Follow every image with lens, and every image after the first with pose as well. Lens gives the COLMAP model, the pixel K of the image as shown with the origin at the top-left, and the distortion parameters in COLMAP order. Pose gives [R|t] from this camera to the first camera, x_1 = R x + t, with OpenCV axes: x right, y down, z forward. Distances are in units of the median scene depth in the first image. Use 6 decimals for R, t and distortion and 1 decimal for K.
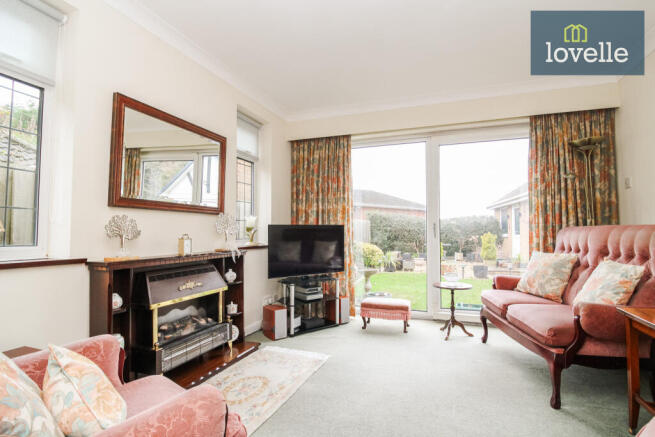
lens RADIAL K [[325.4, 0, 328.7], [0, 325.4, 217.0], [0, 0, 1]] dist [-0.000369, -0.000046]
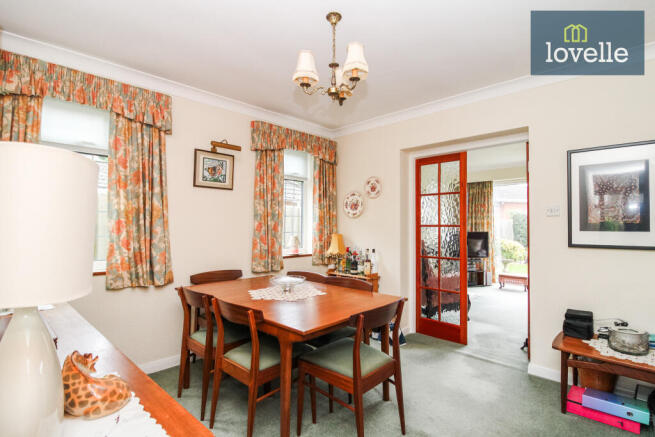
lens RADIAL K [[325.4, 0, 327.2], [0, 325.4, 219.5], [0, 0, 1]] dist [-0.000369, -0.000046]
pose [[0.917405, -0.004821, -0.397925, -0.052608], [0.016454, 0.999531, 0.025823, -0.100952], [0.397614, -0.030237, 0.917054, -0.978511]]
